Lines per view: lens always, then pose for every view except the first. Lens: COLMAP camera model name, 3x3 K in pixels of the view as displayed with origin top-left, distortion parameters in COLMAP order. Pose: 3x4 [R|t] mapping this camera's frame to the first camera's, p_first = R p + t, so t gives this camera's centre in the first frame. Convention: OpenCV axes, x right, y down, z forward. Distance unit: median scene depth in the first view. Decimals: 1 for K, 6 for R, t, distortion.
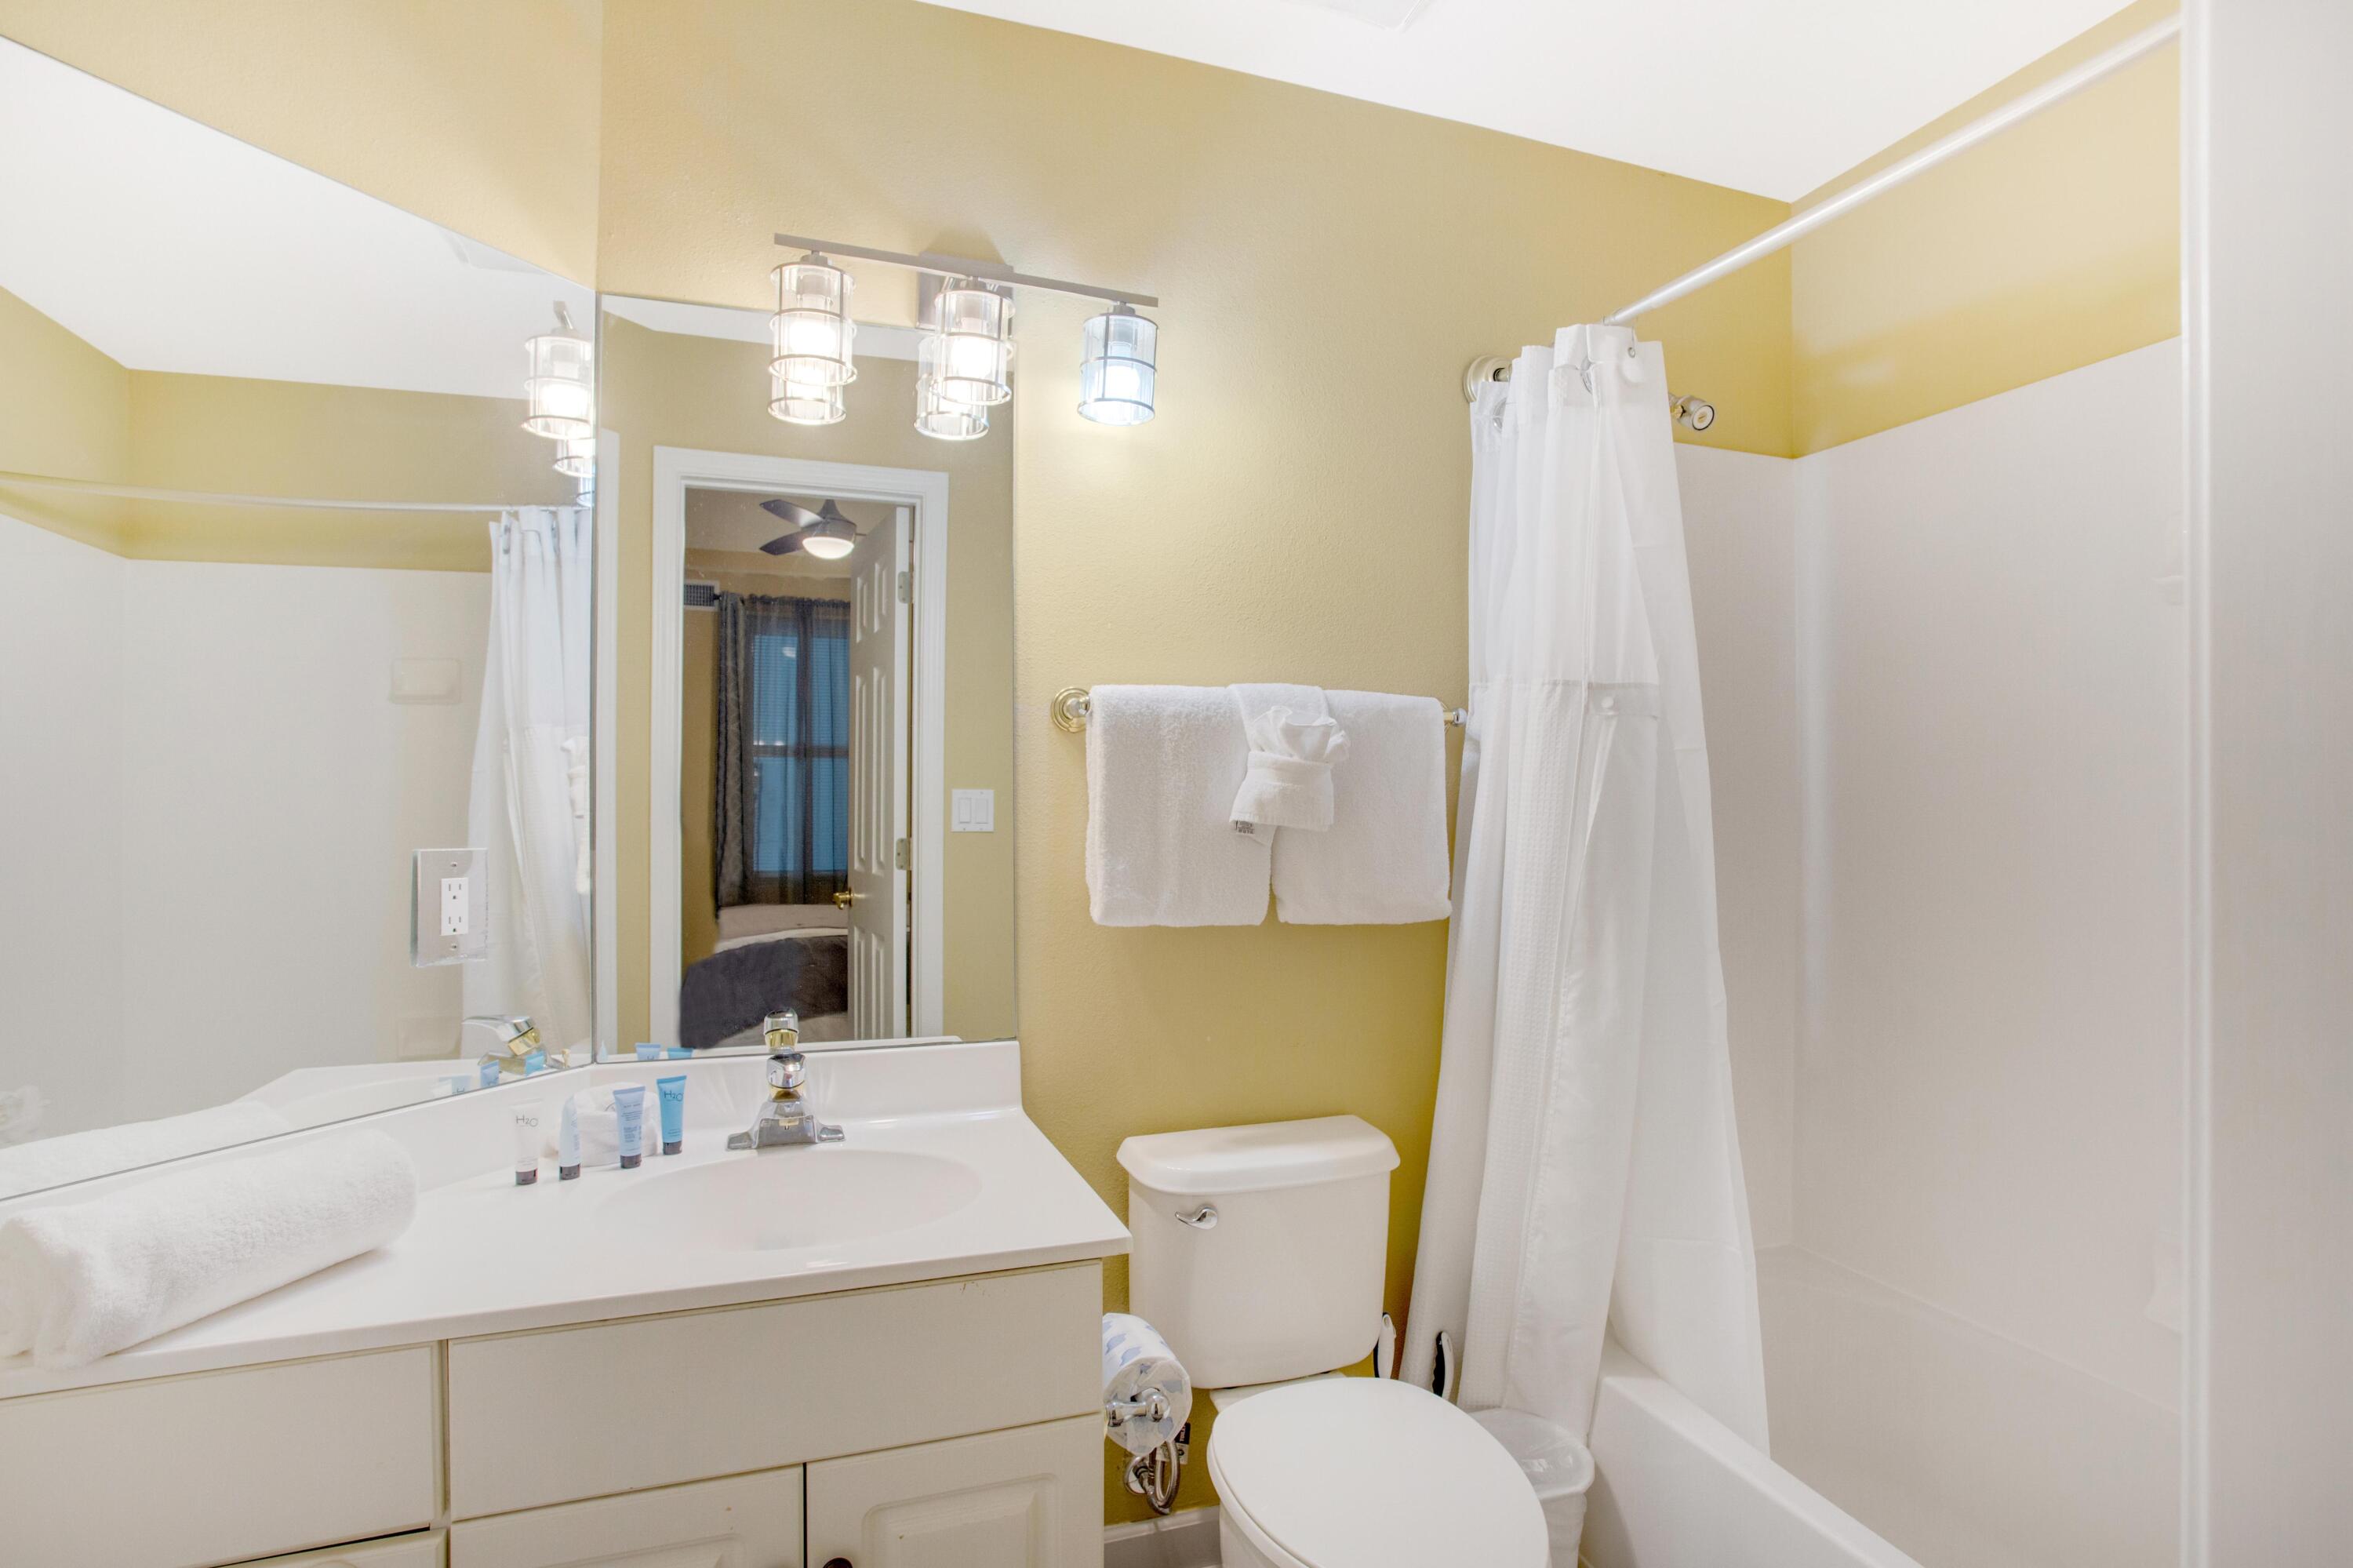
lens RADIAL K [[1212.1, 0, 1184.6], [0, 1212.1, 788.3], [0, 0, 1]] dist [-0.045511, 0.012416]
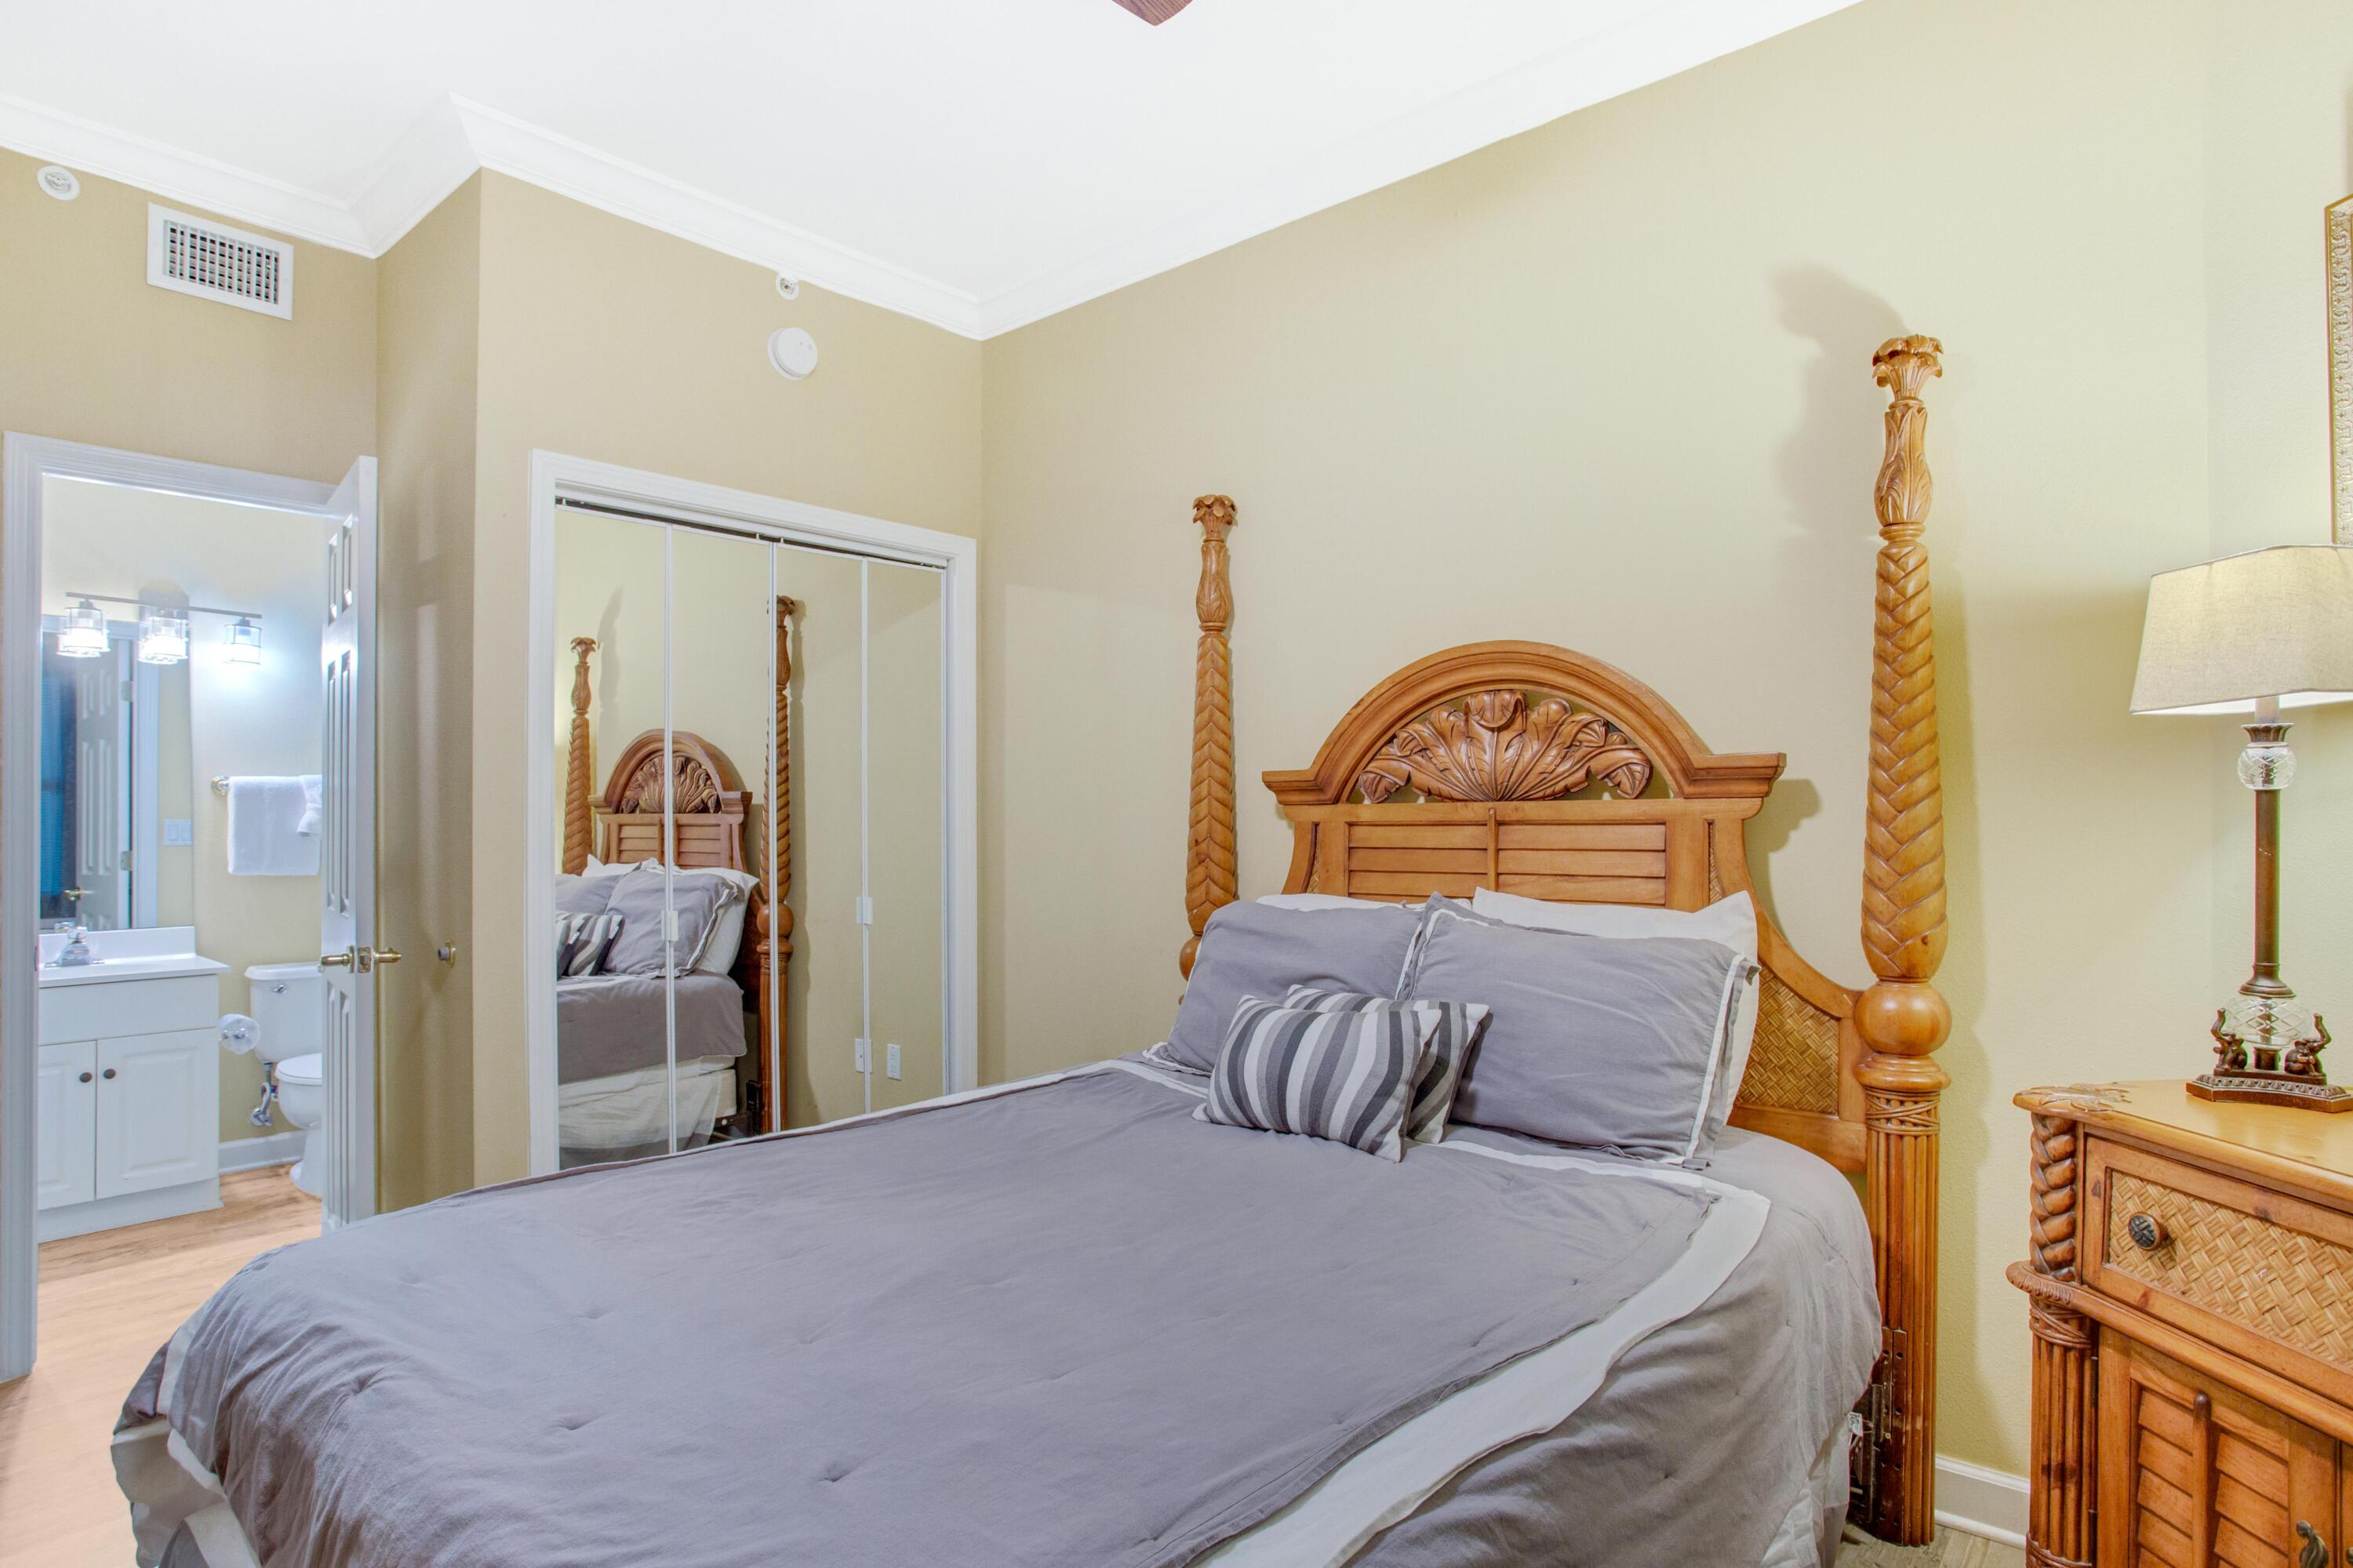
lens RADIAL K [[1212.1, 0, 1167.2], [0, 1212.1, 799.9], [0, 0, 1]] dist [-0.045511, 0.012416]
pose [[0.875106, -0.001256, 0.483929, 0.417225], [0.006897, 0.999927, -0.009877, -0.001819], [-0.483881, 0.011981, 0.875052, -1.962783]]
